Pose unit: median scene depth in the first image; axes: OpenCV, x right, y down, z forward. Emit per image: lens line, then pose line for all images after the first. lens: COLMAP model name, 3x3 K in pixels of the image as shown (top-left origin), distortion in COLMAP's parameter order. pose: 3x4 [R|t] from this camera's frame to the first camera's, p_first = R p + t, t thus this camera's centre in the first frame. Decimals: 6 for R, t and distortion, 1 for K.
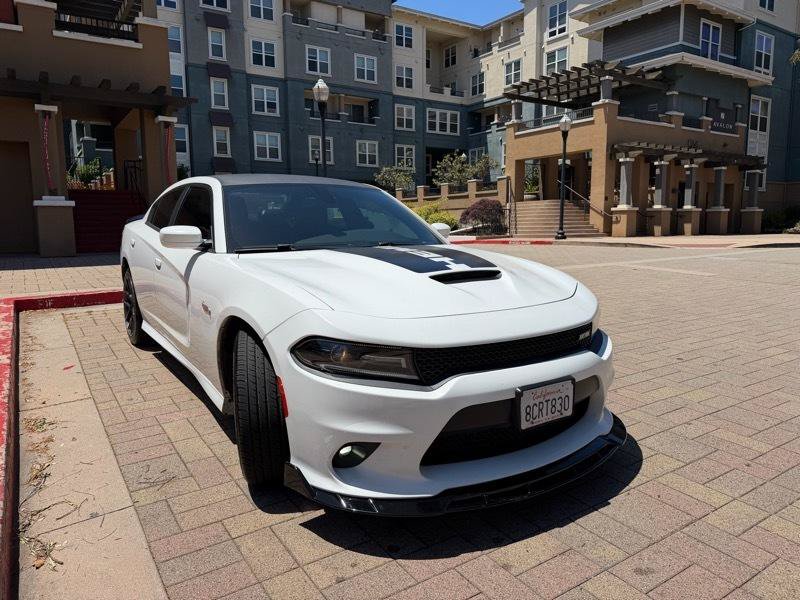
lens RADIAL K [[558.8, 0, 398.5], [0, 558.8, 297.8], [0, 0, 1]] dist [0.062175, -0.085940]
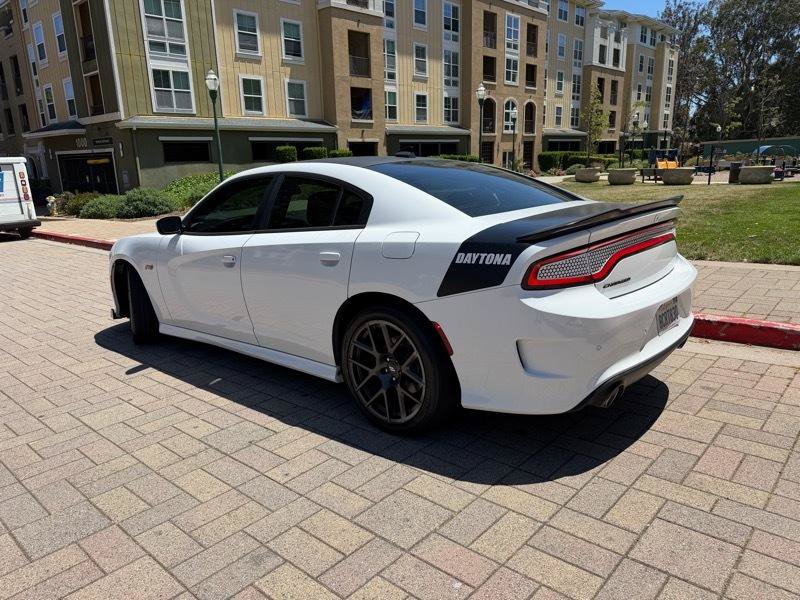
lens RADIAL K [[560.9, 0, 400.7], [0, 560.9, 296.8], [0, 0, 1]] dist [0.045074, -0.053698]
pose [[-0.967417, 0.093261, -0.235388, -0.010507], [0.001705, 0.932068, 0.362279, -0.056364], [0.253184, 0.350073, -0.901857, 0.319926]]
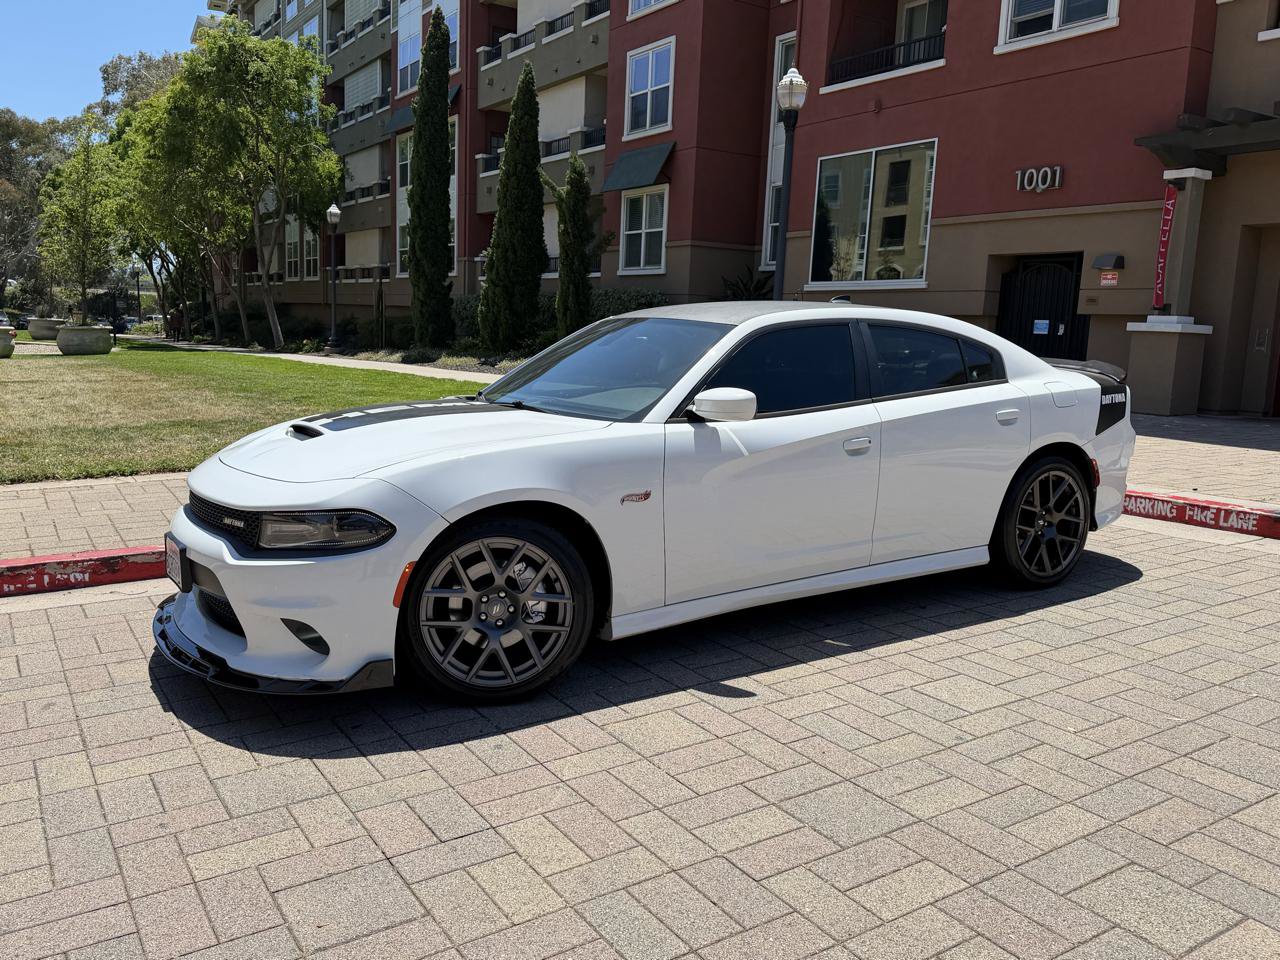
lens RADIAL K [[1032.0, 0, 640.0], [0, 1032.0, 480.0], [0, 0, 1]] dist [0.129327, -0.233253]
pose [[-0.015308, 0.152503, -0.988184, 0.166451], [-0.171405, 0.973270, 0.152857, -0.029252], [0.985082, 0.171720, 0.011241, 0.146119]]
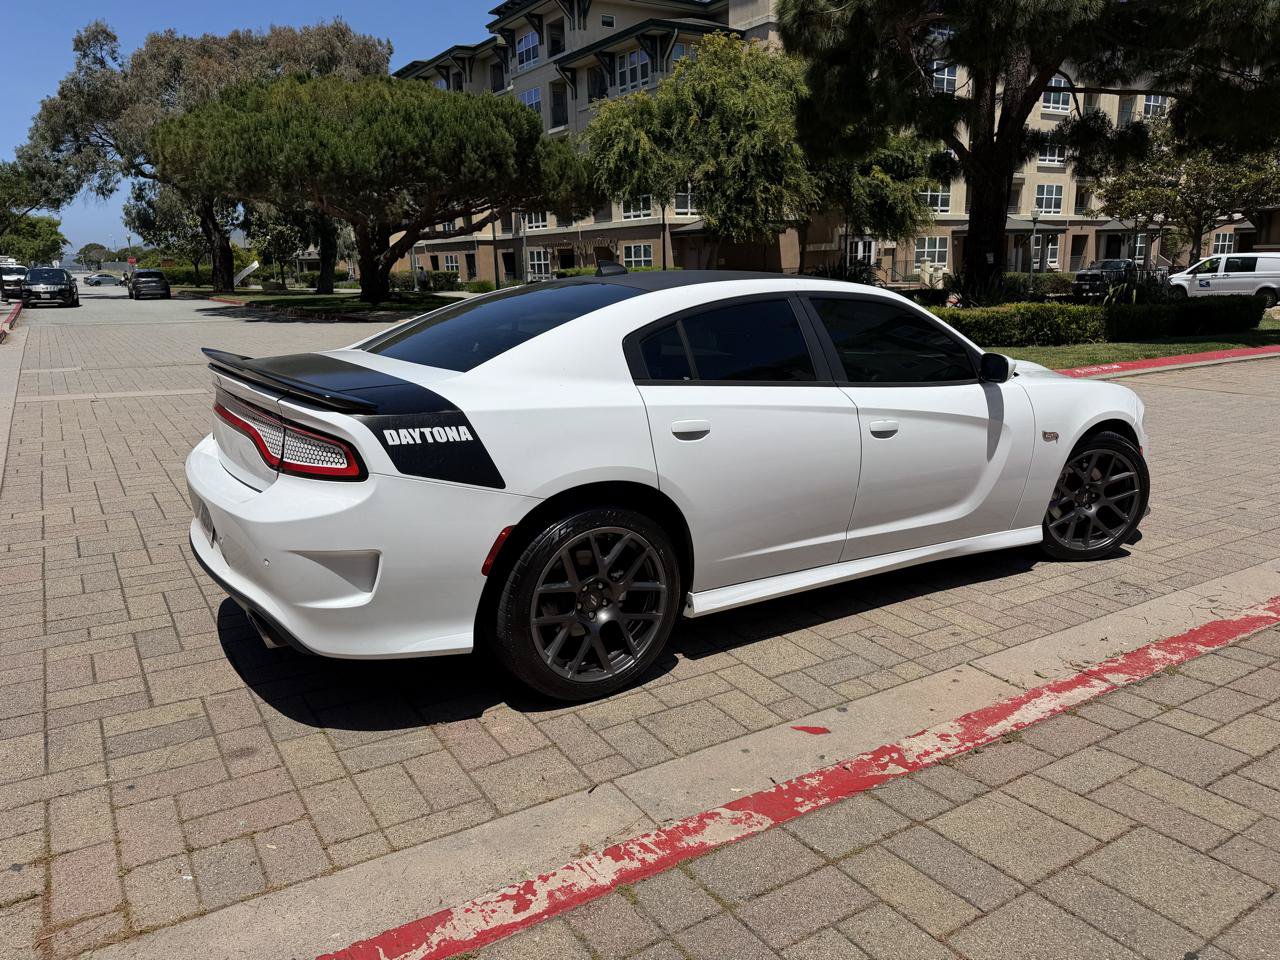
lens RADIAL K [[894.0, 0, 637.6], [0, 894.0, 476.5], [0, 0, 1]] dist [0.062175, -0.085940]
pose [[0.012303, -0.220944, 0.975209, -0.198208], [0.154175, 0.964039, 0.216468, -0.037367], [-0.987967, 0.147690, 0.045925, 0.176181]]
